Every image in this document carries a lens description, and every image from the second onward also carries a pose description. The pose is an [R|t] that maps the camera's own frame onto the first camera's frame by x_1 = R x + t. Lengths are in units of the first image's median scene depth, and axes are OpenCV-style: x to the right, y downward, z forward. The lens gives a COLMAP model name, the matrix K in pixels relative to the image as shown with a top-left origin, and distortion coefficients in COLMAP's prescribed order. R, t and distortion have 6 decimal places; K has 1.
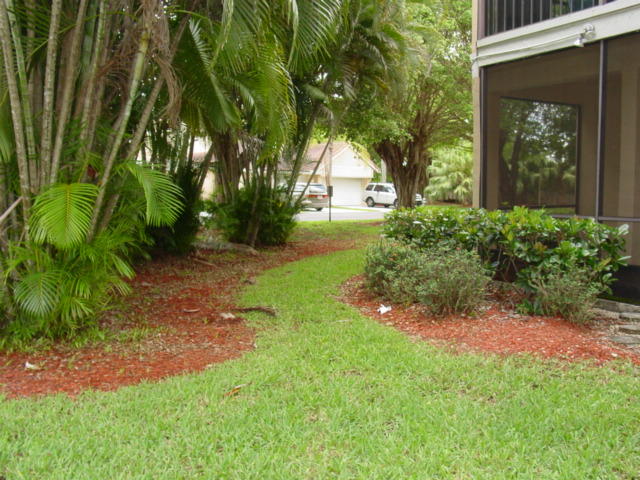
lens RADIAL K [[640.6, 0, 320.0], [0, 640.6, 240.0], [0, 0, 1]] dist [-0.194072, 0.239421]
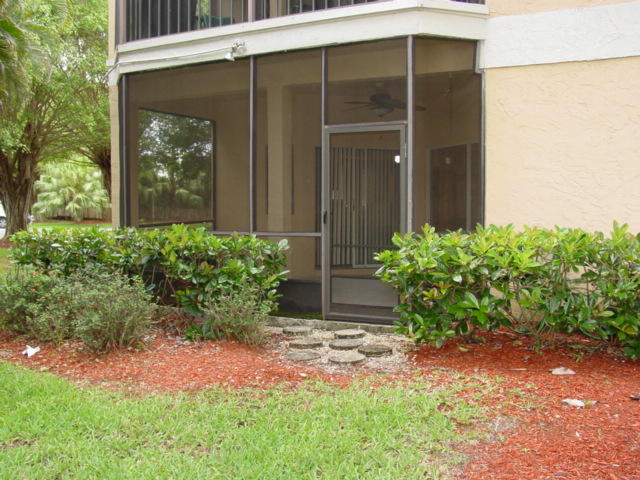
lens RADIAL K [[640.6, 0, 320.0], [0, 640.6, 240.0], [0, 0, 1]] dist [-0.194072, 0.239421]
pose [[0.822530, -0.035820, 0.567593, -0.043392], [0.049340, 0.998746, -0.008472, -0.011371], [-0.566577, 0.034974, 0.823266, 0.104551]]
